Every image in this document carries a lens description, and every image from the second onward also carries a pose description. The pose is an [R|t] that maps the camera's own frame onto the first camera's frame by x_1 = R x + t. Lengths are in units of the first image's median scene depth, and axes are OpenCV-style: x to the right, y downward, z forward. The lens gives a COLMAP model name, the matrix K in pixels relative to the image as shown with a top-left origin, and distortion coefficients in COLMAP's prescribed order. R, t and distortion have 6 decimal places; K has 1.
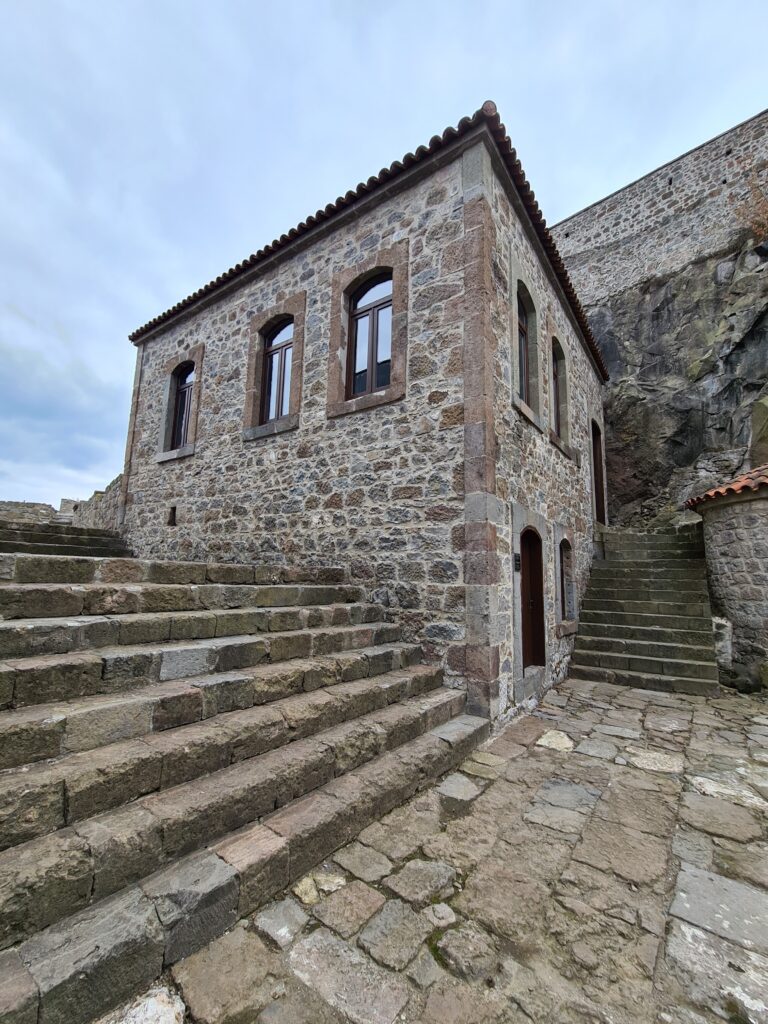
lens RADIAL K [[438.8, 0, 384.0], [0, 438.8, 512.0], [0, 0, 1]] dist [-0.003432, -0.000398]
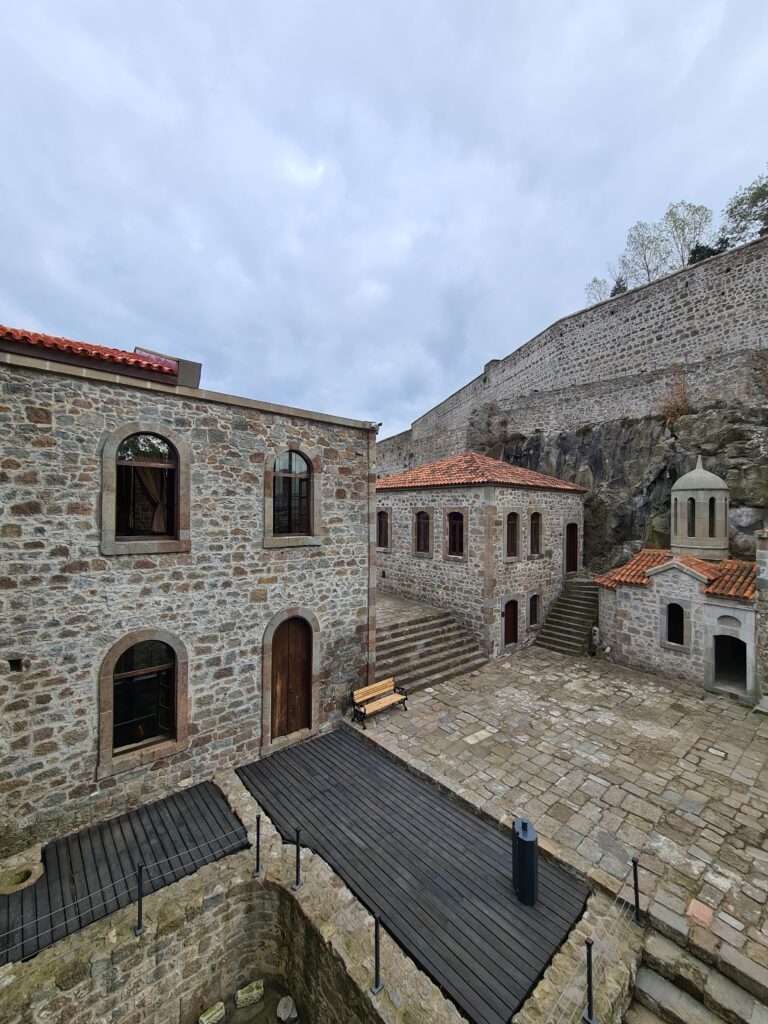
lens RADIAL K [[417.4, 0, 384.5], [0, 417.4, 507.3], [0, 0, 1]] dist [-0.003207, -0.000361]
pose [[0.968678, -0.018006, -0.247668, 0.223267], [0.051915, 0.990012, 0.131074, -1.096925], [0.242834, -0.139826, 0.959938, -2.038202]]
